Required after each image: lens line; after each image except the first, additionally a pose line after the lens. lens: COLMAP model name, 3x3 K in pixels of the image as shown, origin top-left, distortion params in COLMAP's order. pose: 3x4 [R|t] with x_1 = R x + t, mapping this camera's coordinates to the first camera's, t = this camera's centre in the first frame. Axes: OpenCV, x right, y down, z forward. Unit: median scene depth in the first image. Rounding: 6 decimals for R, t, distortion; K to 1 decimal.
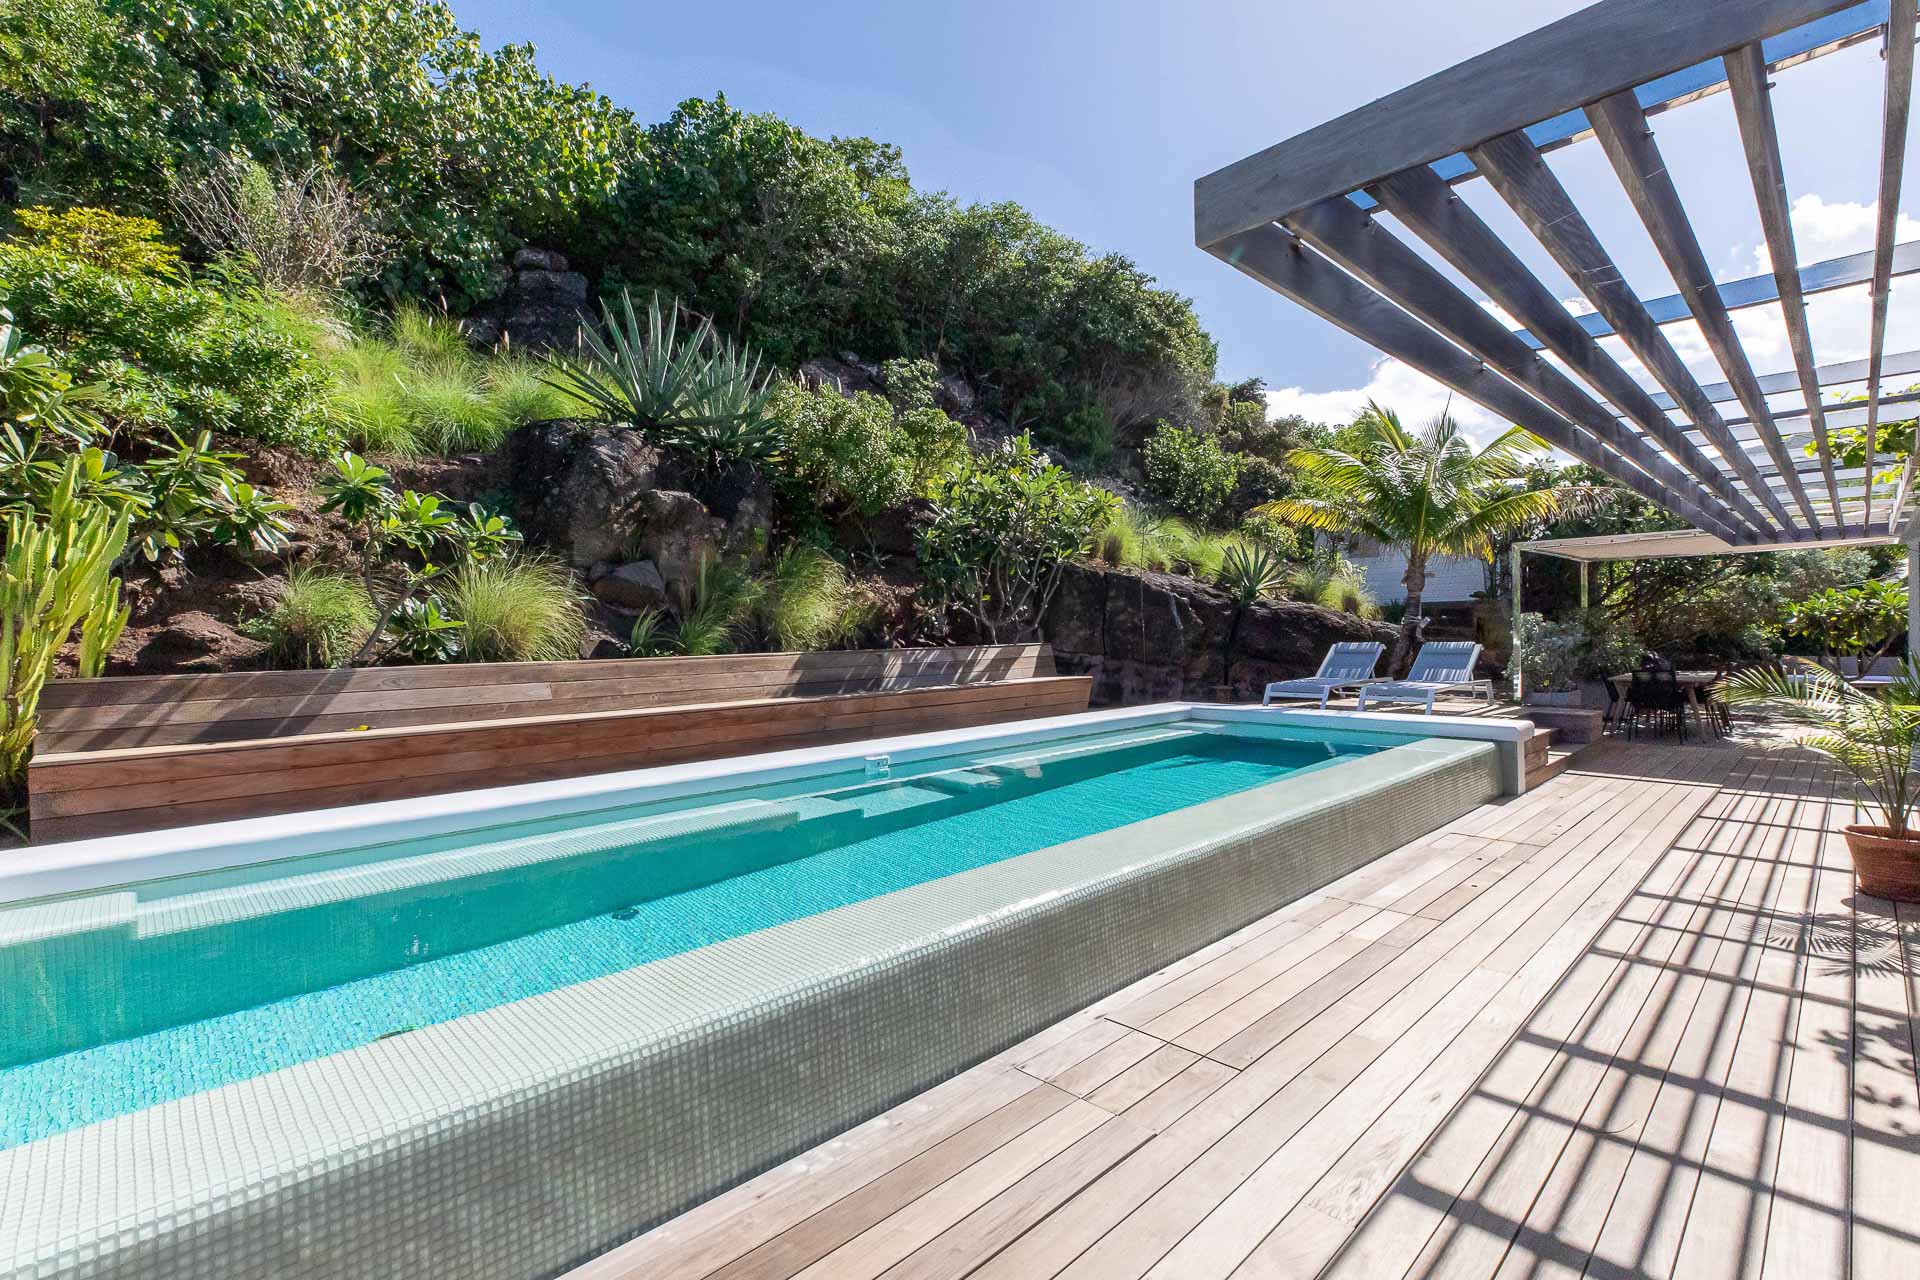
lens RADIAL K [[858.9, 0, 960.0], [0, 858.9, 640.0], [0, 0, 1]] dist [0.002693, 0.000413]
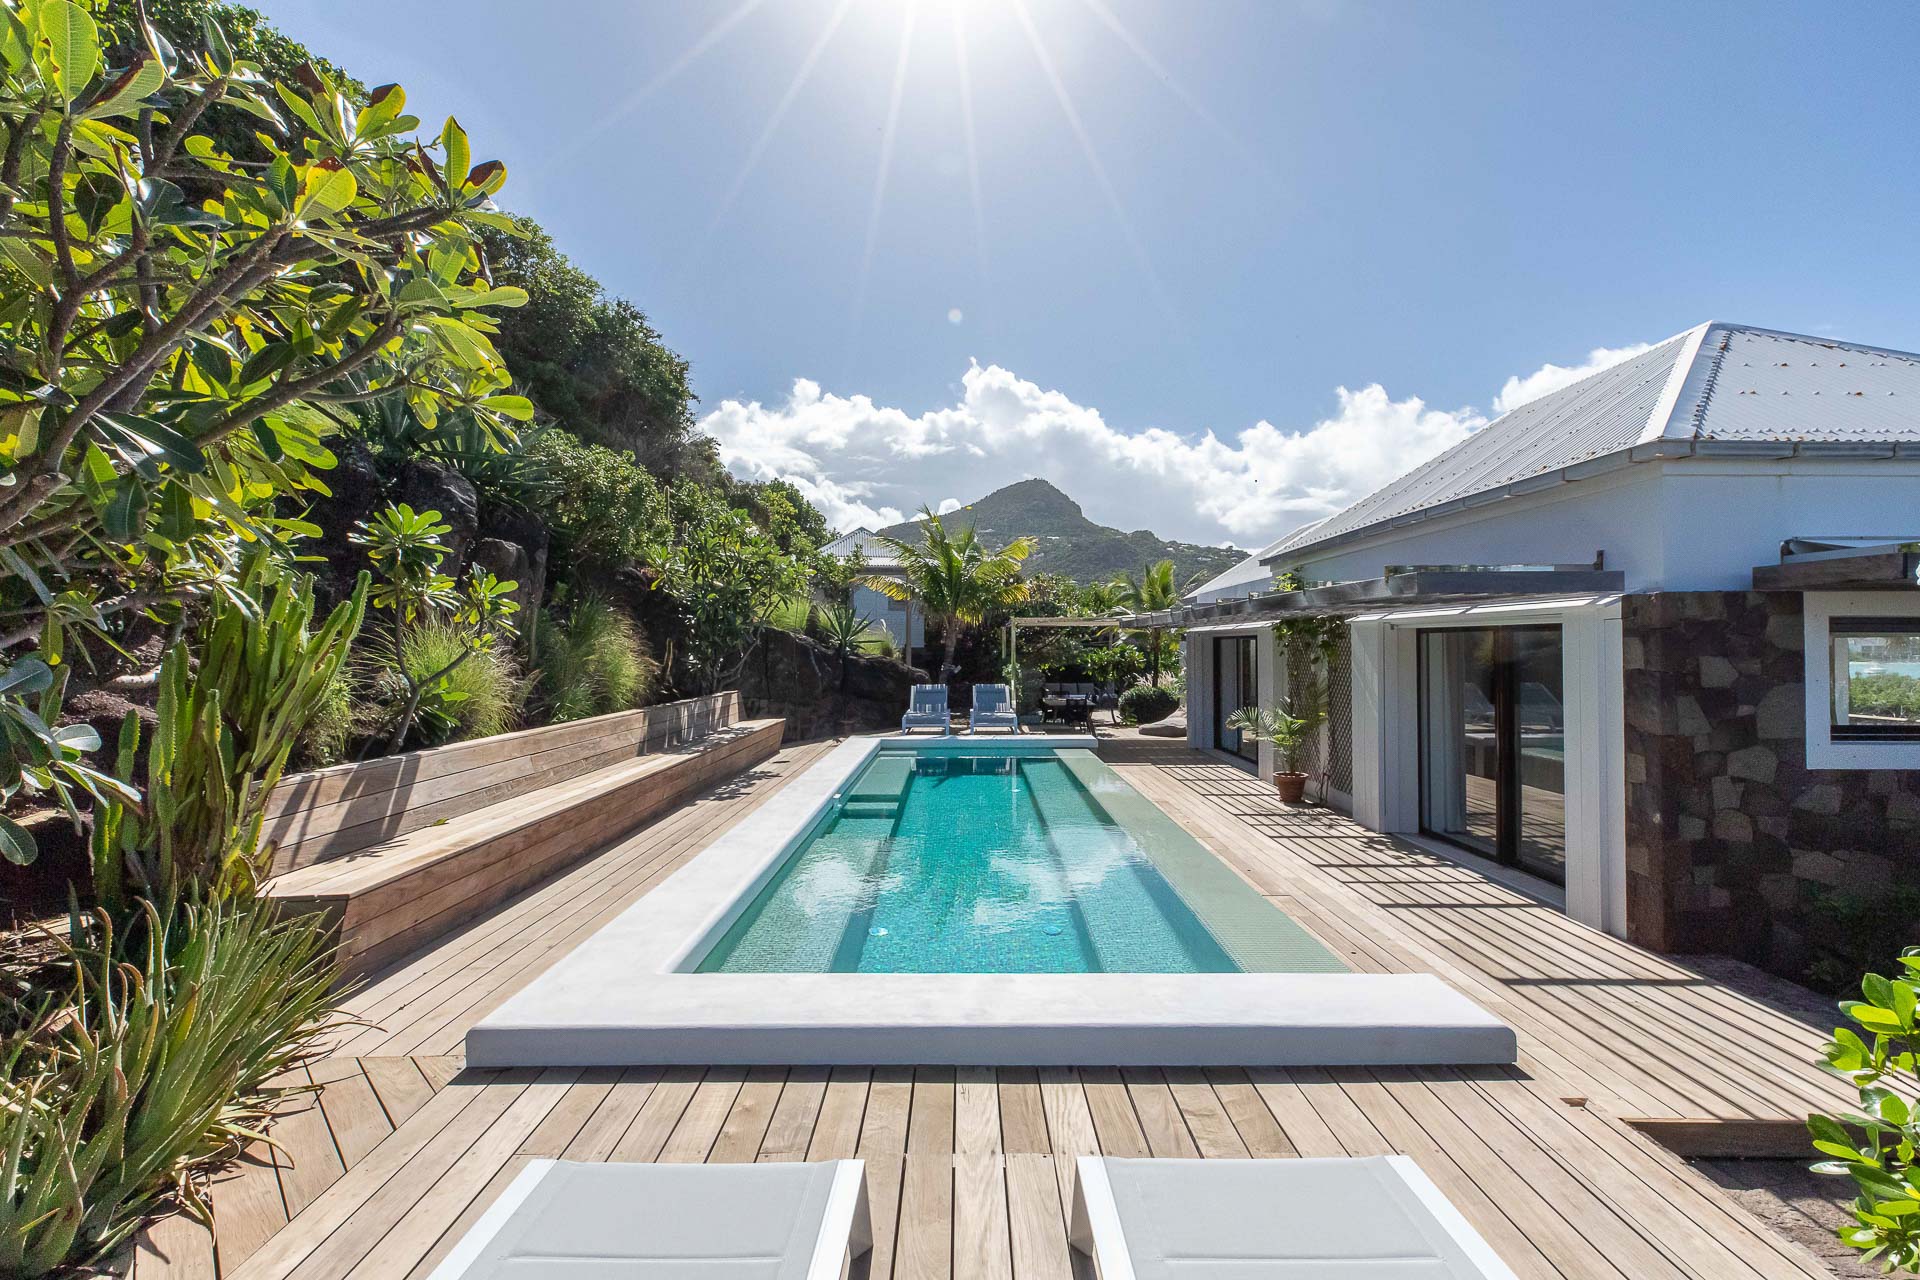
lens RADIAL K [[858.9, 0, 960.0], [0, 858.9, 640.0], [0, 0, 1]] dist [0.002693, 0.000413]
pose [[0.704617, 0.015949, 0.709408, -1.908460], [0.001007, 0.999724, -0.023475, -0.138864], [-0.709587, 0.017255, 0.704407, -0.024139]]
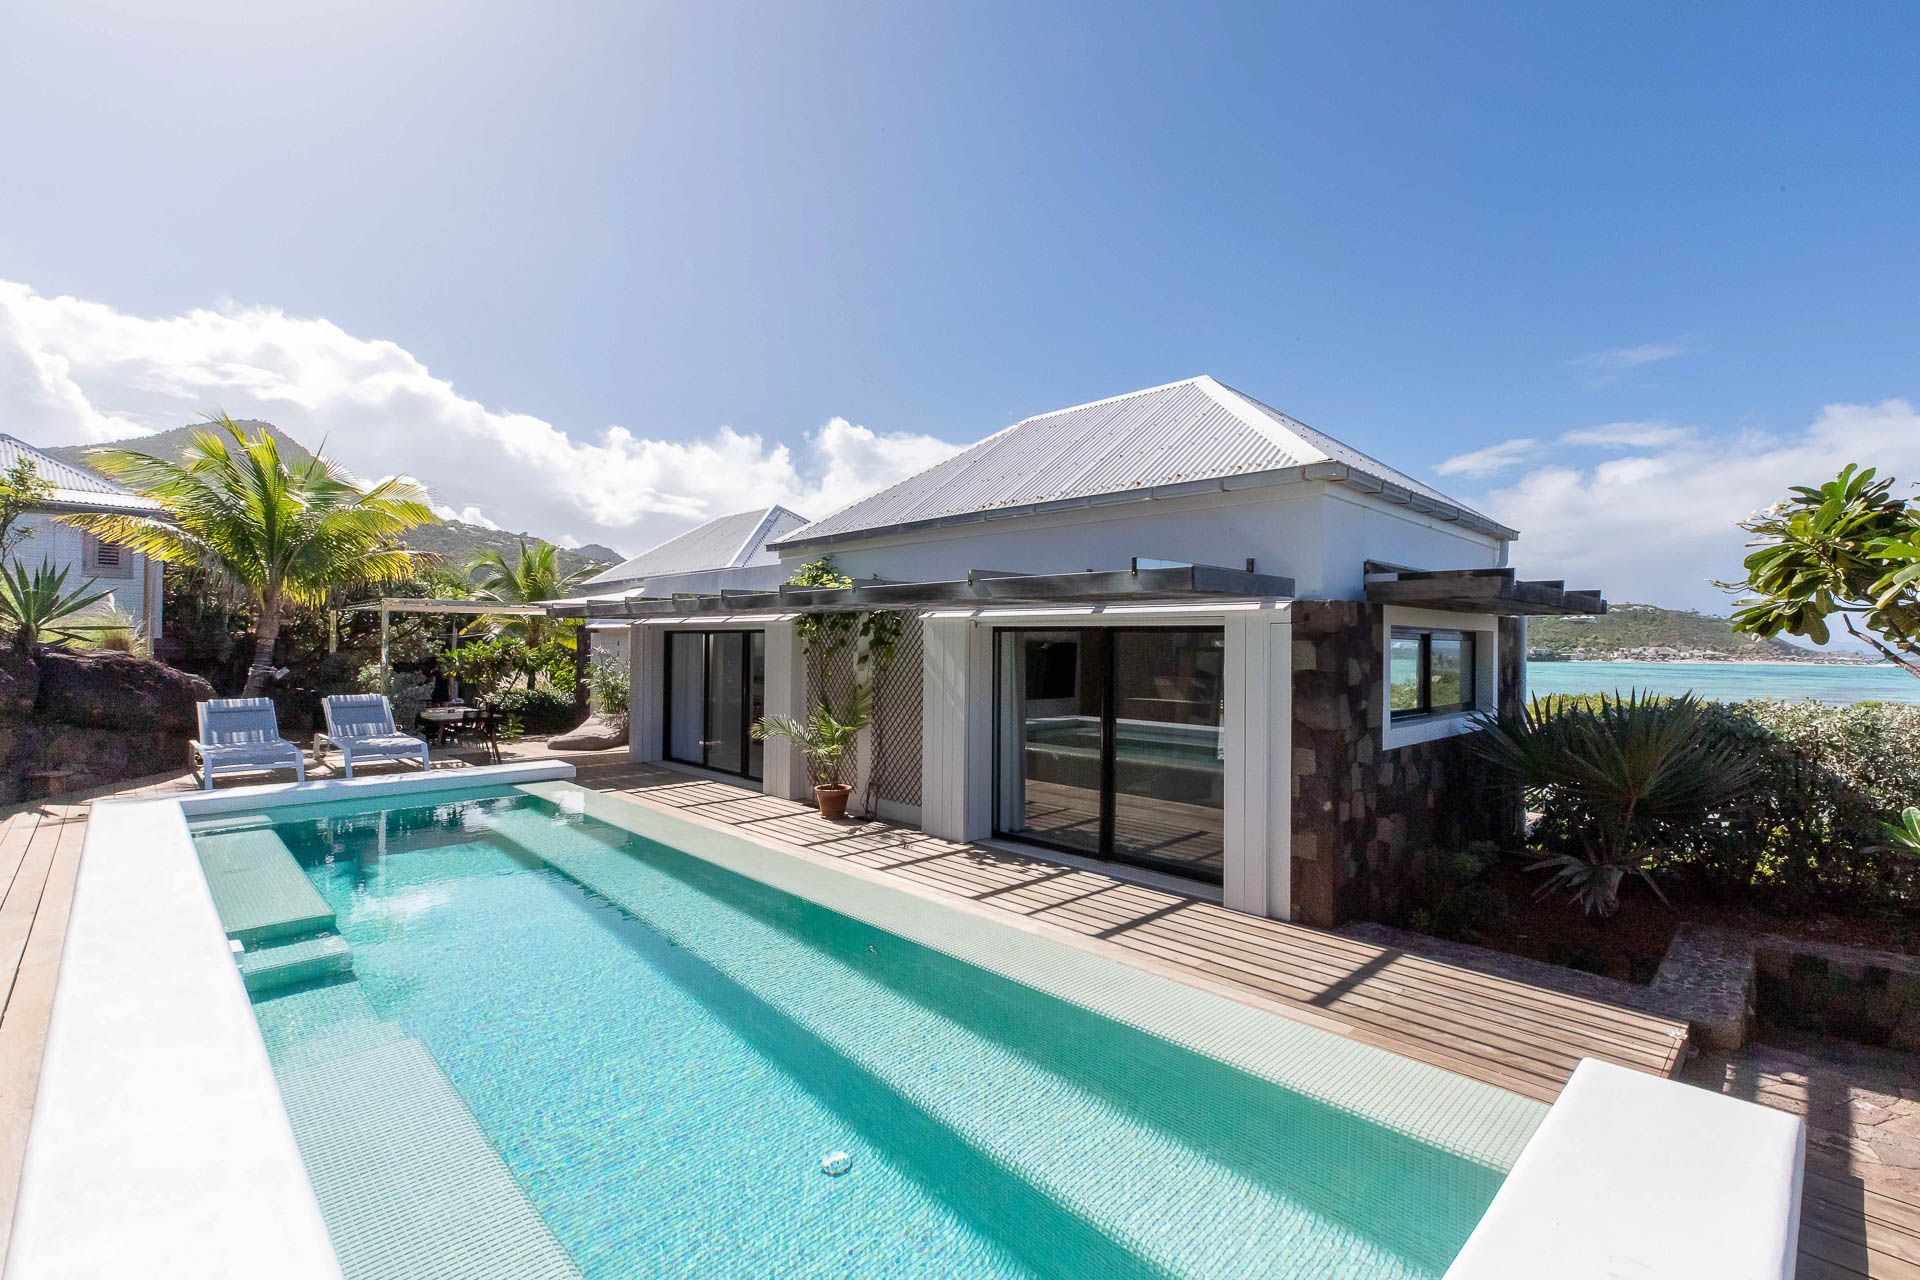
lens RADIAL K [[858.1, 0, 960.0], [0, 858.1, 640.0], [0, 0, 1]] dist [0.001562, 0.000077]
pose [[0.009037, 0.015012, 0.999846, -1.558106], [0.002785, 0.999883, -0.015038, -0.159888], [-0.999955, 0.002920, 0.008994, 1.055150]]
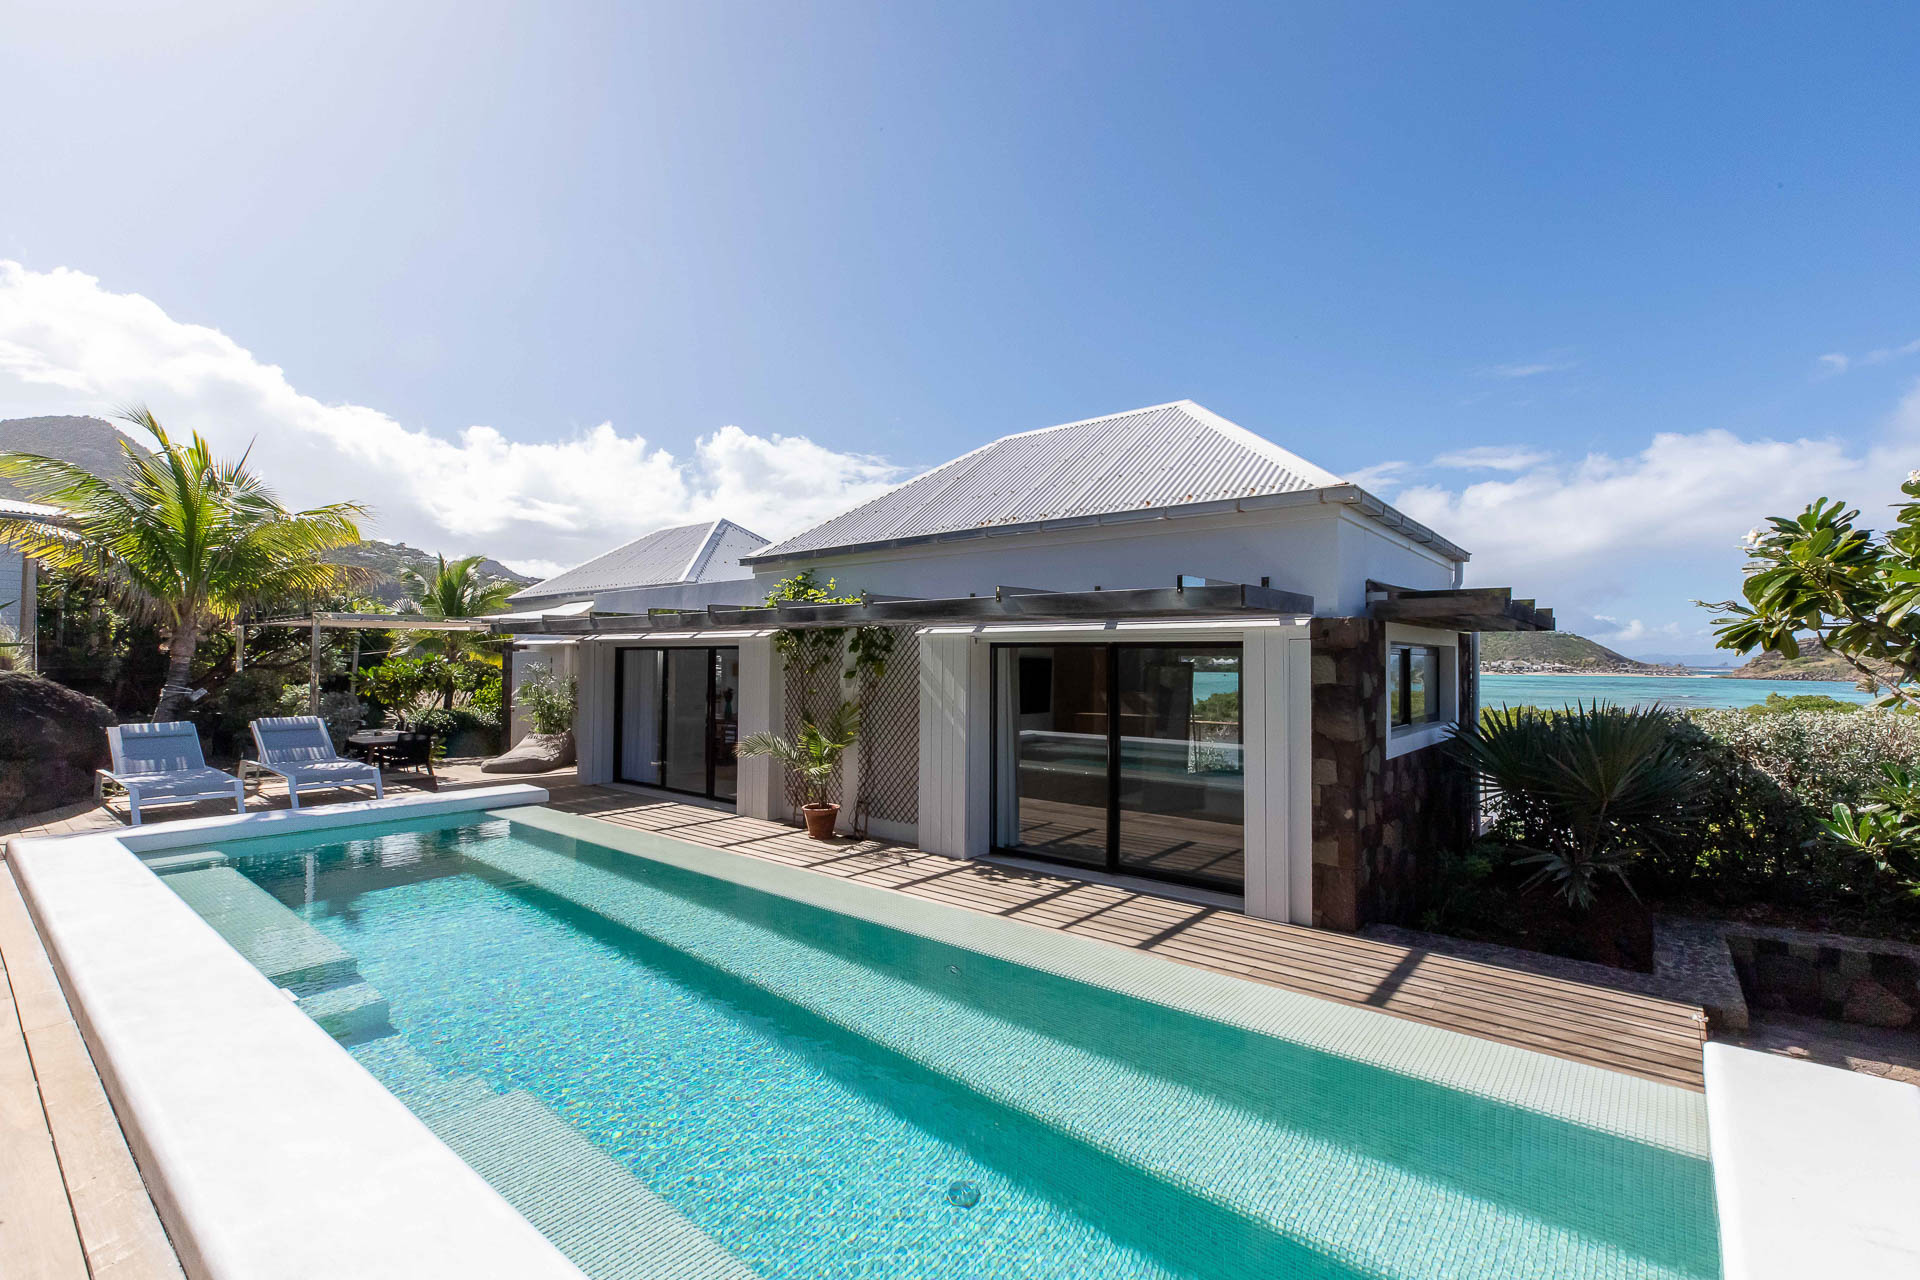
lens RADIAL K [[858.9, 0, 960.0], [0, 858.9, 640.0], [0, 0, 1]] dist [0.002693, 0.000413]
pose [[-0.097895, 0.032982, 0.994650, -1.550527], [0.006956, 0.999449, -0.032456, -0.162841], [-0.995172, 0.003742, -0.098070, 1.363644]]
